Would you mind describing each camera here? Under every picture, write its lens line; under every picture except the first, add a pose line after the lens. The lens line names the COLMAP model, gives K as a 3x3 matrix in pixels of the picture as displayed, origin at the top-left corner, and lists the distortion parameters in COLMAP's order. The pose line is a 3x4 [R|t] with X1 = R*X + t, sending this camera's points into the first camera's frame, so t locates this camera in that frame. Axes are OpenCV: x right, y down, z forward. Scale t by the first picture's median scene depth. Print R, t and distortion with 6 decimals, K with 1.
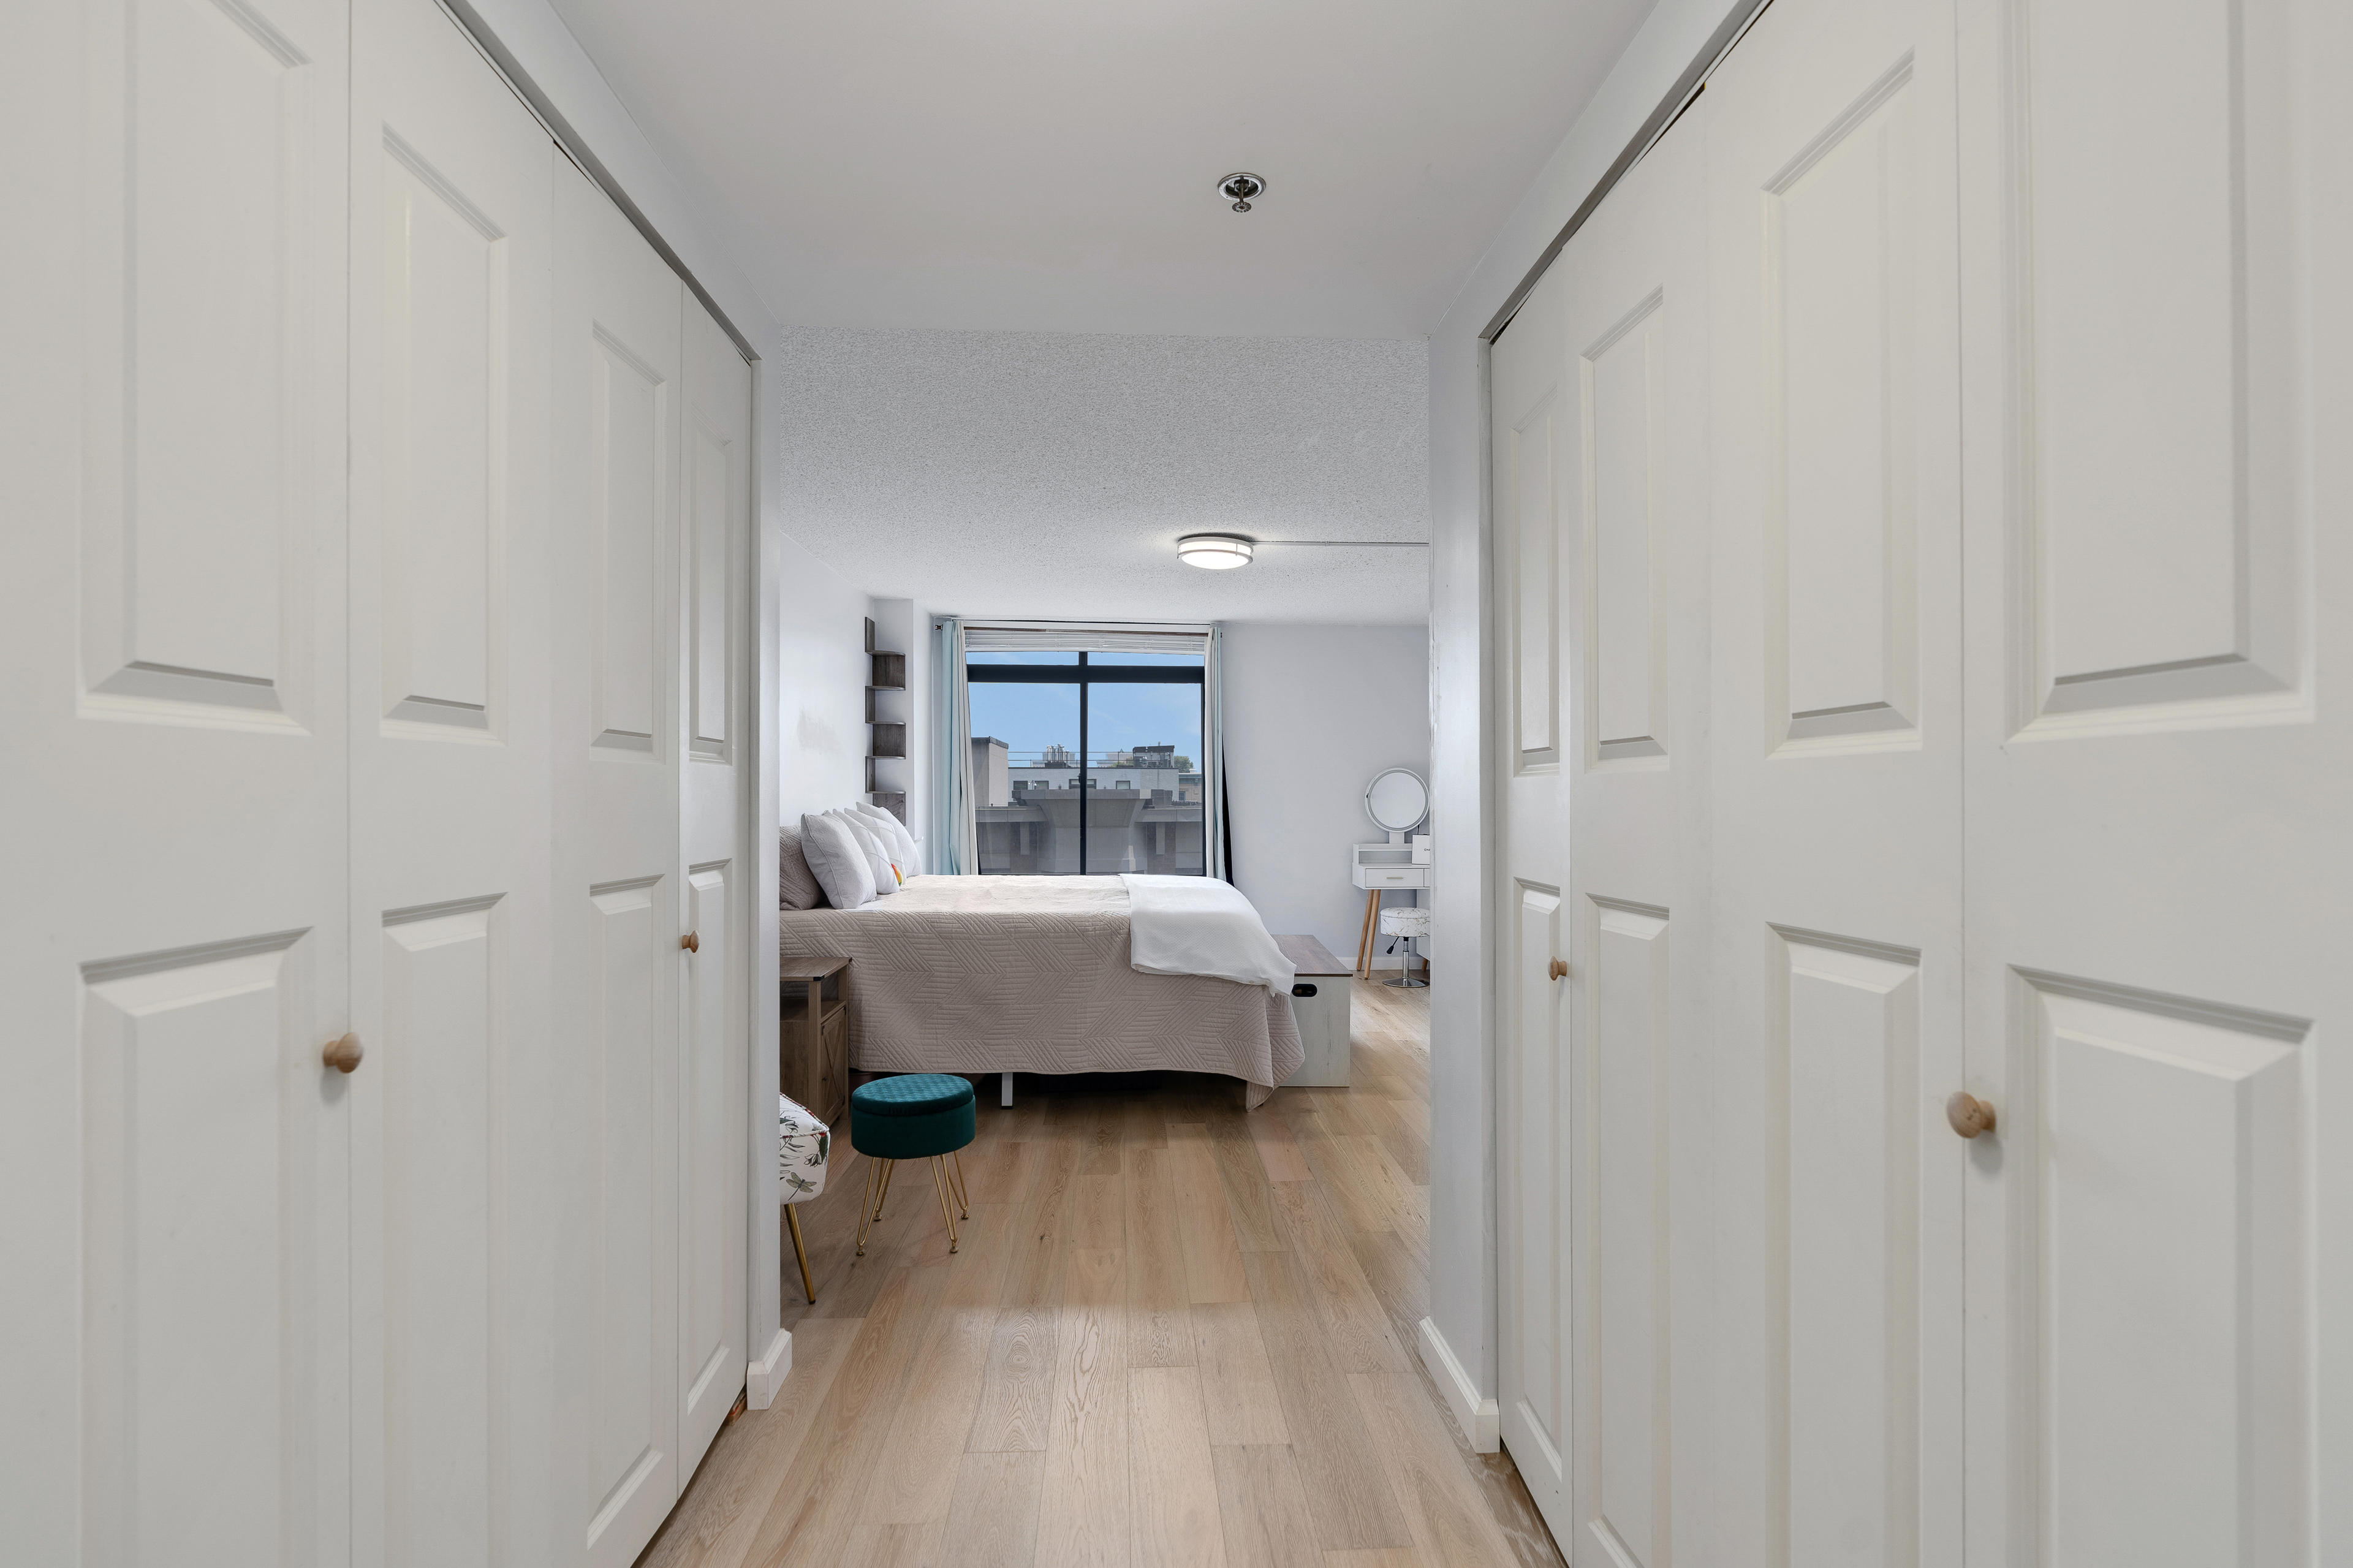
lens RADIAL K [[1123.7, 0, 1176.5], [0, 1123.7, 784.0], [0, 0, 1]] dist [-0.000139, 0.000009]
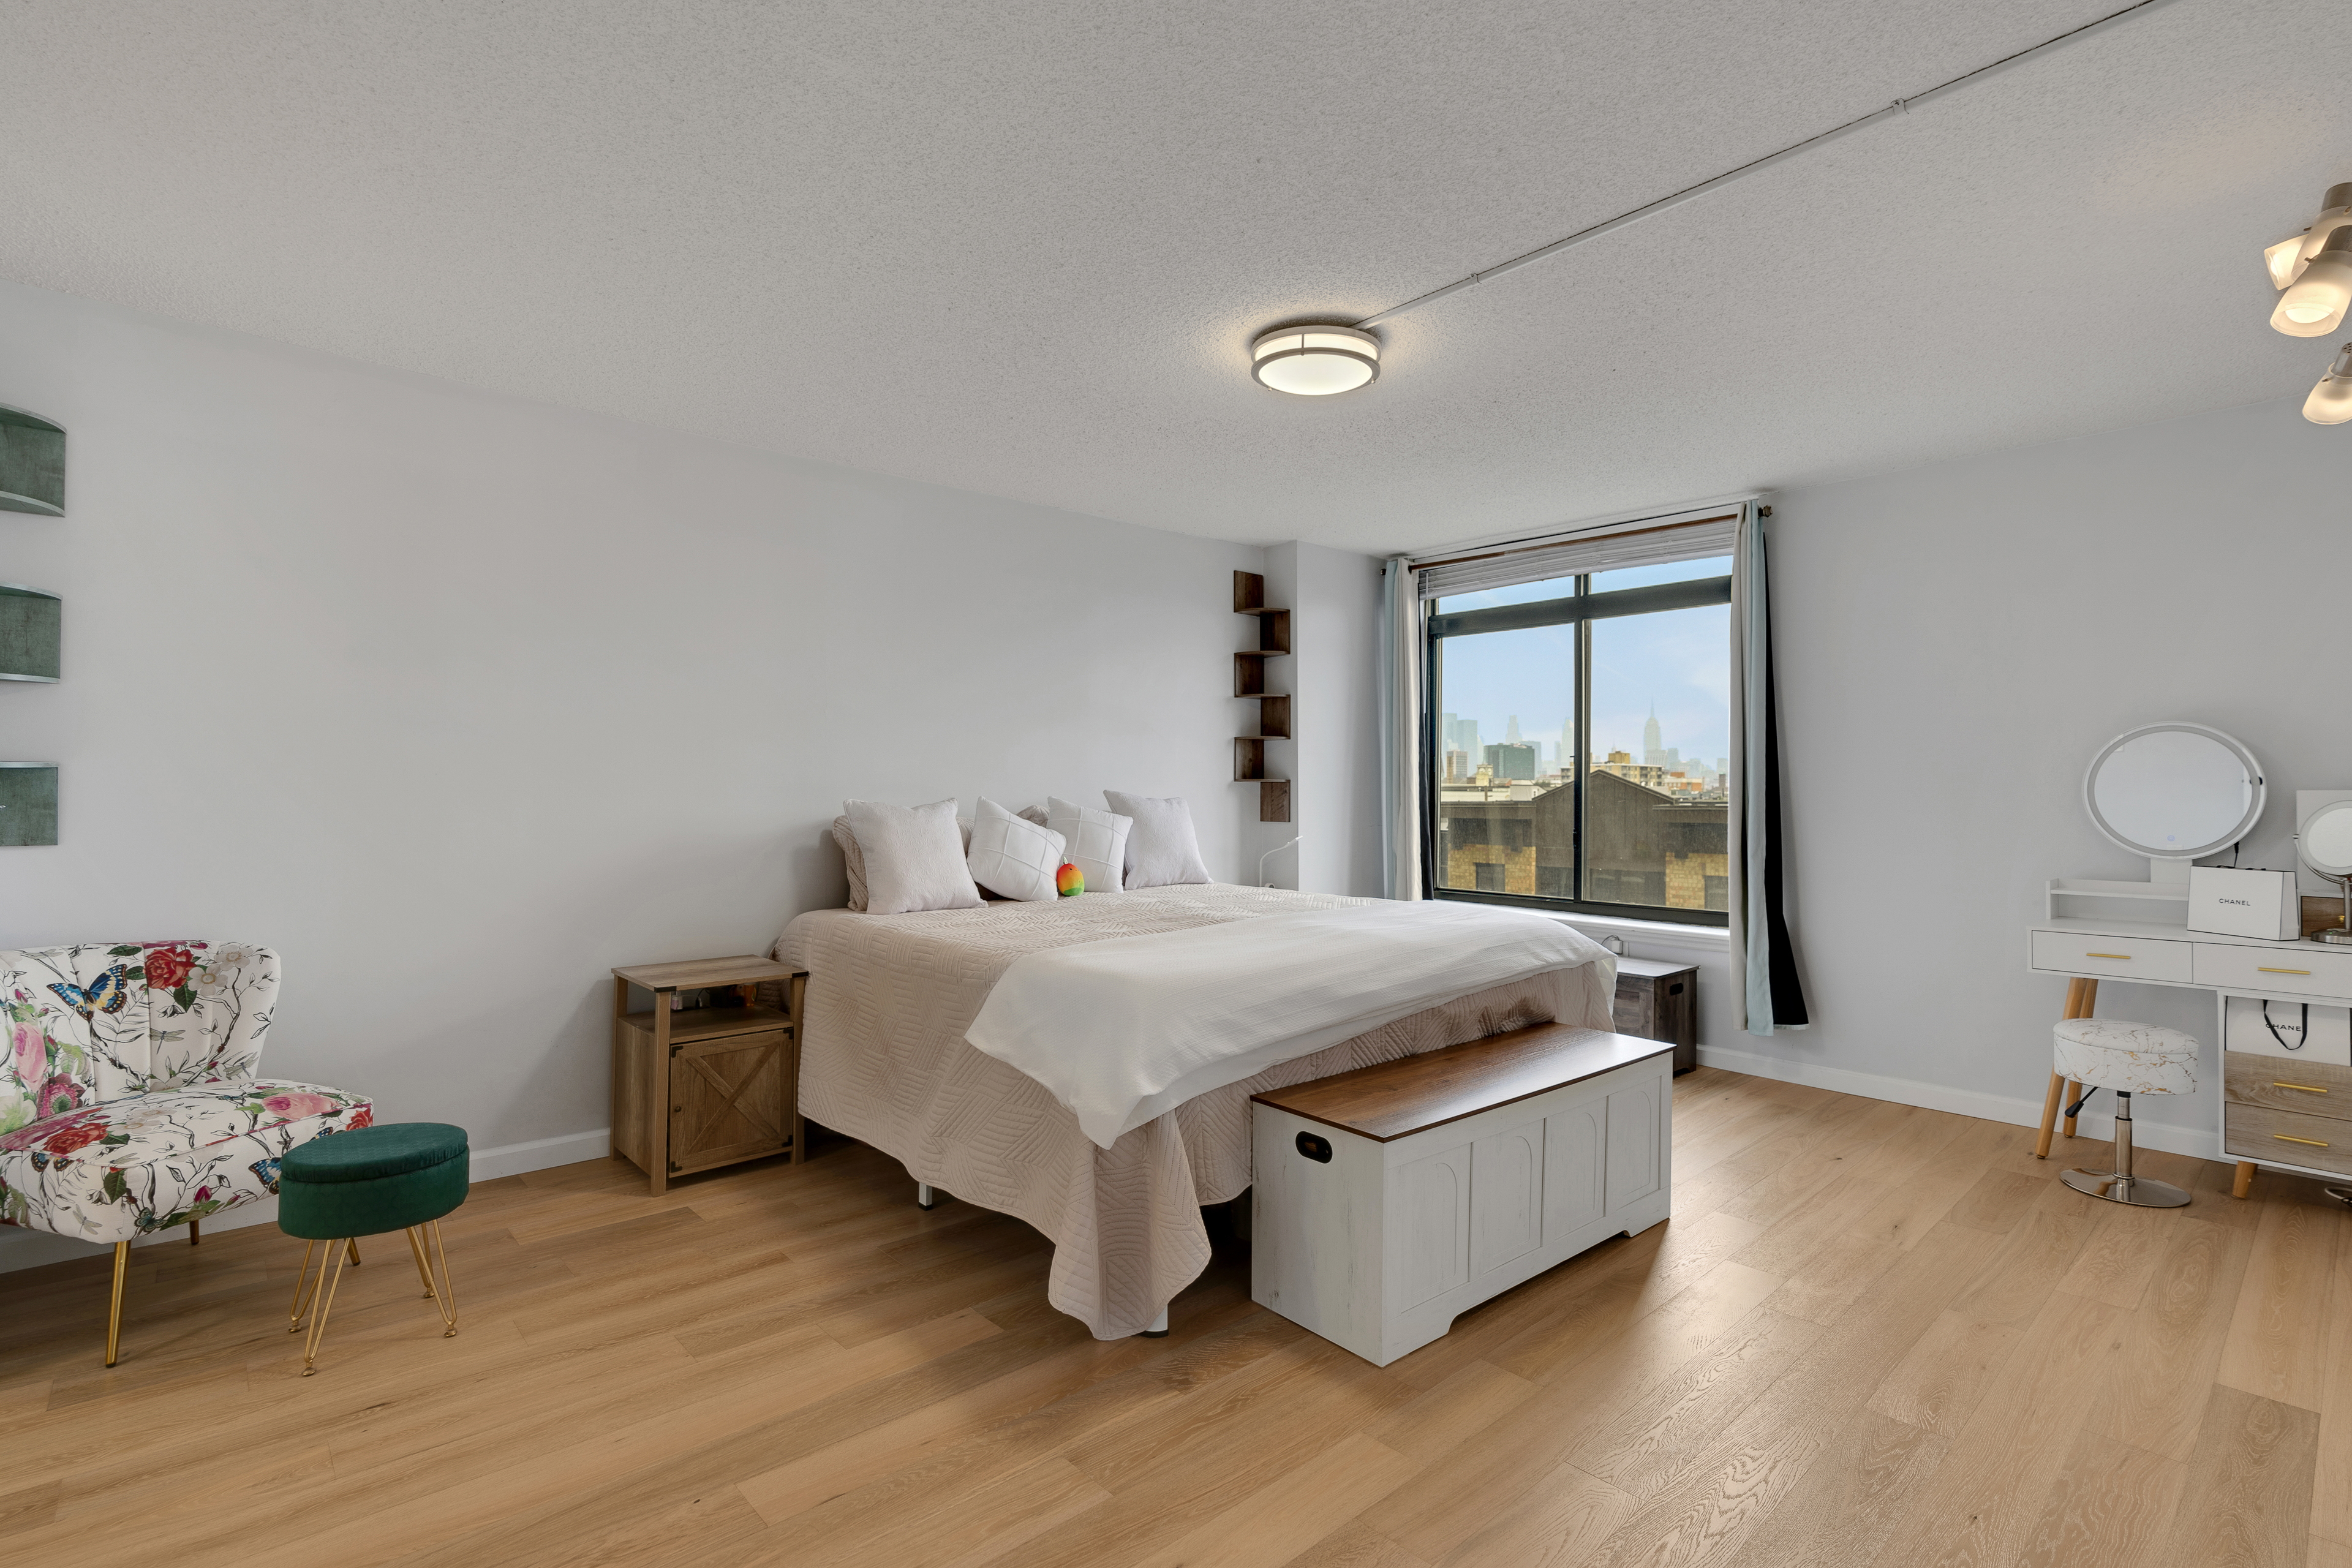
lens RADIAL K [[1101.0, 0, 1242.7], [0, 1101.0, 786.8], [0, 0, 1]] dist [-0.021361, -0.000064]
pose [[0.629992, -0.002610, -0.776597, 0.352652], [0.004450, 0.999990, 0.000250, 0.011954], [0.776589, -0.003614, 0.629997, 0.476169]]
